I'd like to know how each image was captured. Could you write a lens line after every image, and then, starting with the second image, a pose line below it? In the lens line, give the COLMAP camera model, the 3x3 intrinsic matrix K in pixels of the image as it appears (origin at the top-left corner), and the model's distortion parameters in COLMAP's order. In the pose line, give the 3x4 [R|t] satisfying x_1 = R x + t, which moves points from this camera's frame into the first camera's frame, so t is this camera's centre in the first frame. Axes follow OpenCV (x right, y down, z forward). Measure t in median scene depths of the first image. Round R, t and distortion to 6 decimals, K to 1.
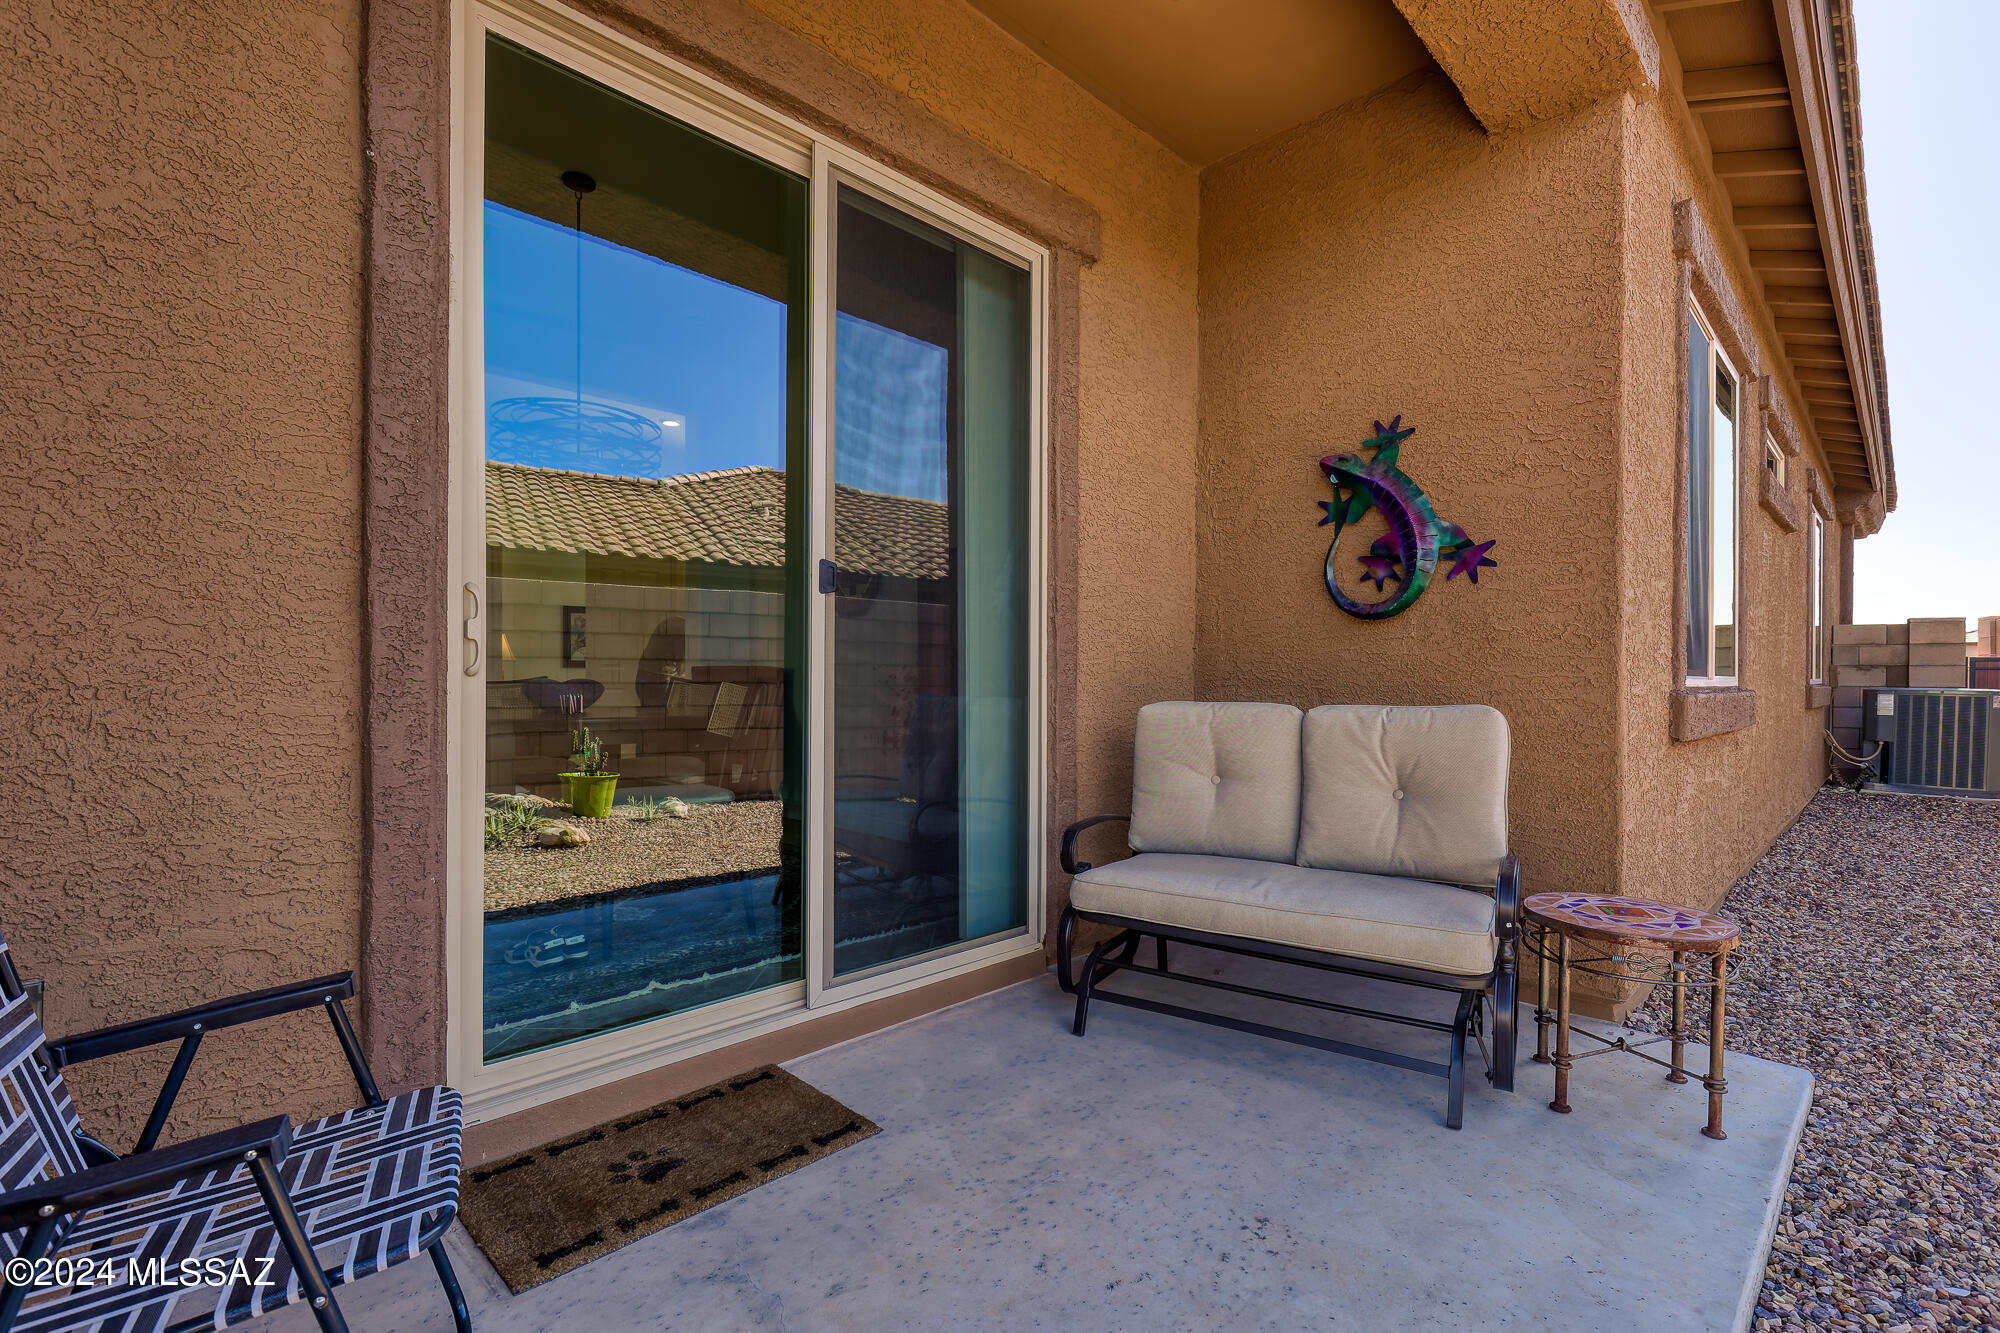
lens RADIAL K [[922.6, 0, 1007.0], [0, 922.6, 672.2], [0, 0, 1]] dist [0.003759, 0.001946]
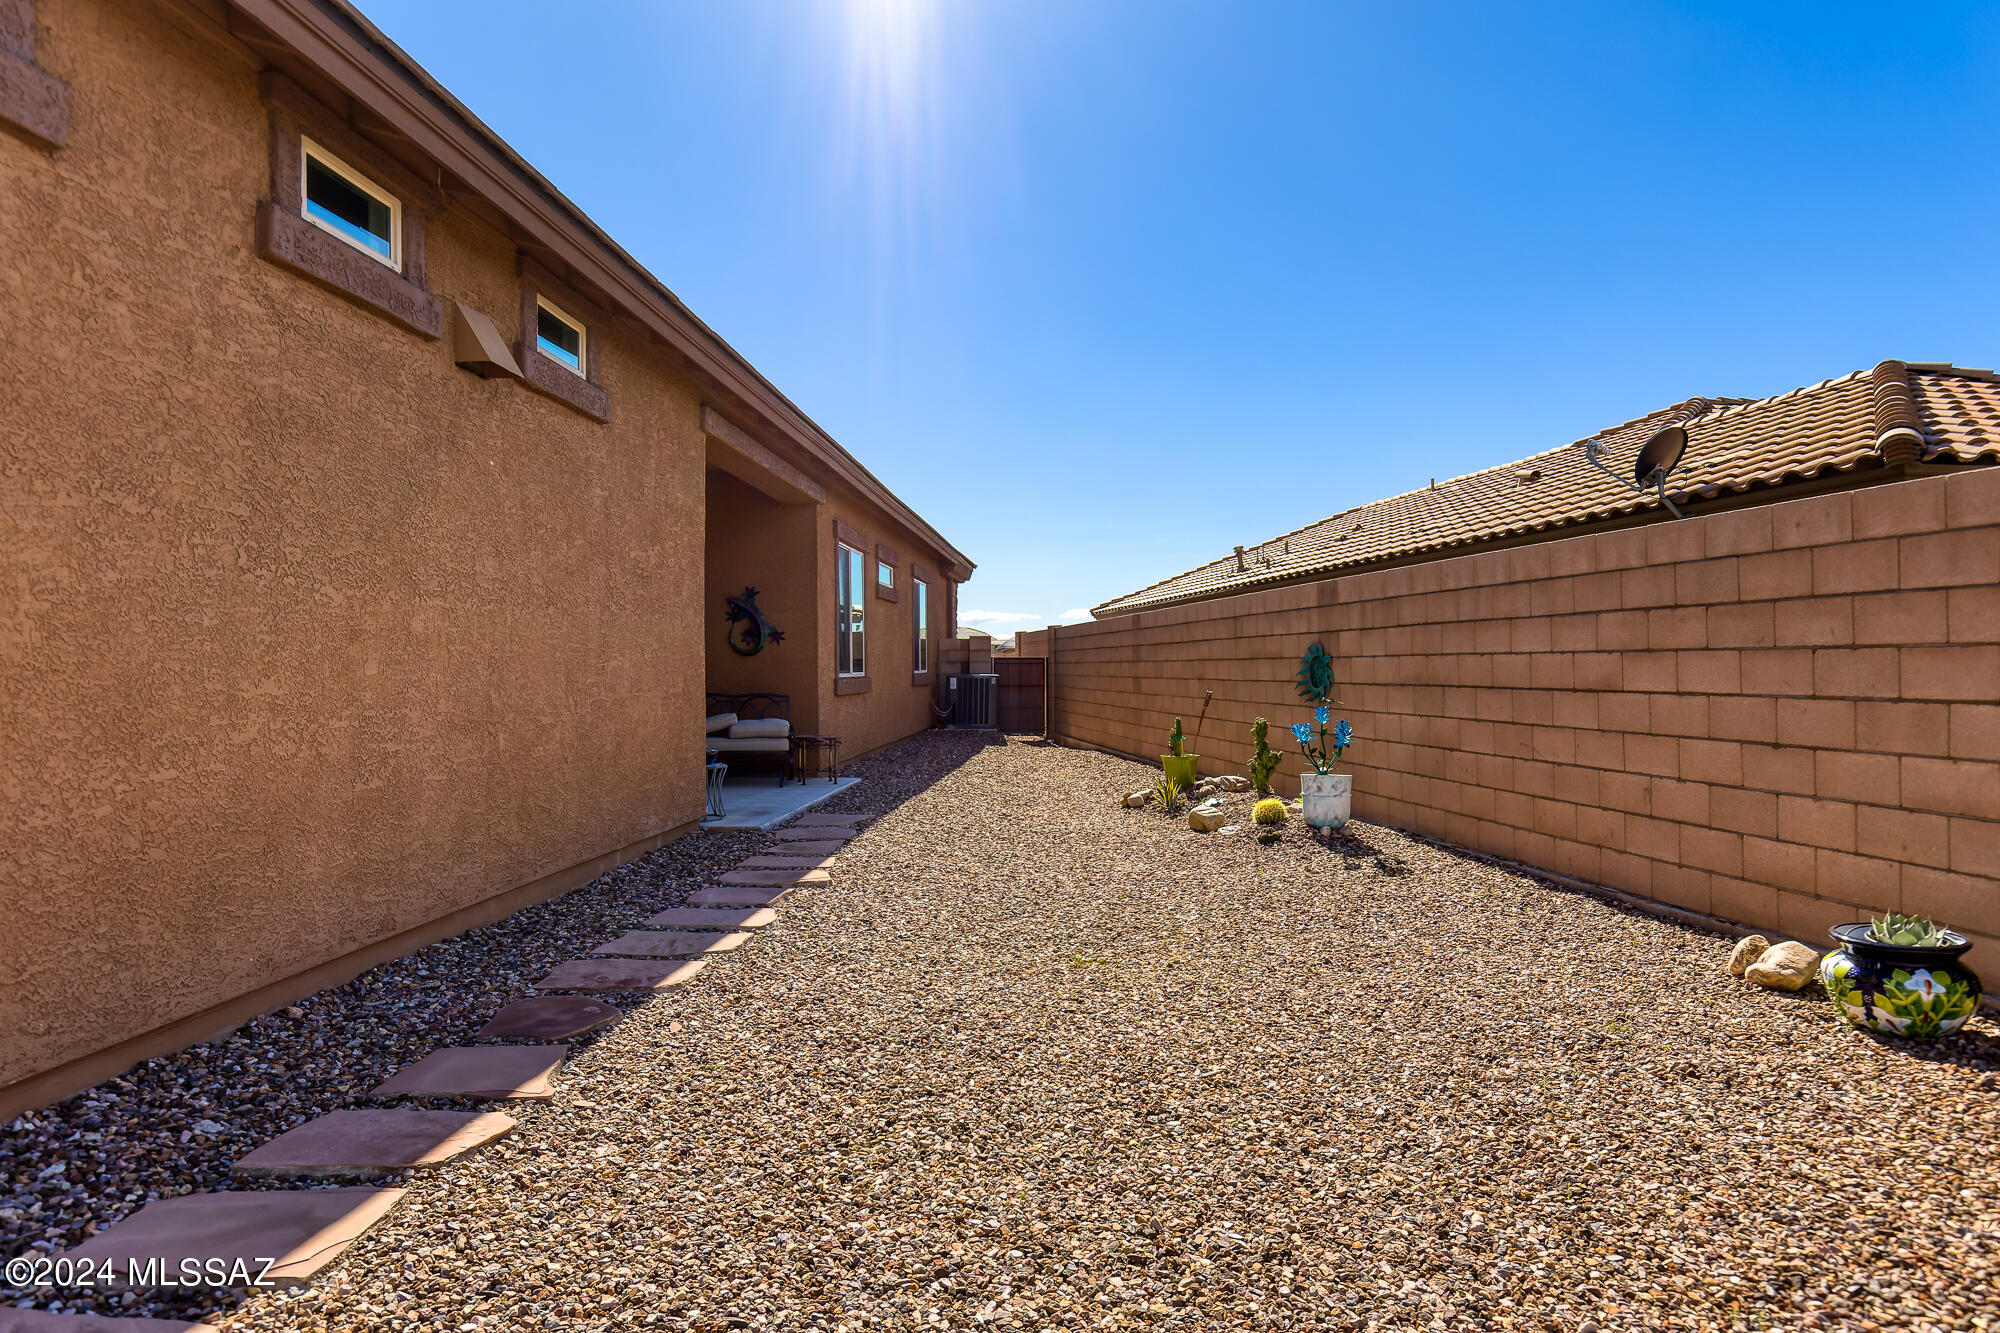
lens RADIAL K [[1204.0, 0, 1002.9], [0, 1204.0, 665.2], [0, 0, 1]] dist [0.000616, 0.000009]
pose [[0.765123, -0.011879, 0.643774, -1.389452], [0.009597, 0.999929, 0.007044, -0.045079], [-0.643812, 0.000789, 0.765183, -2.355415]]
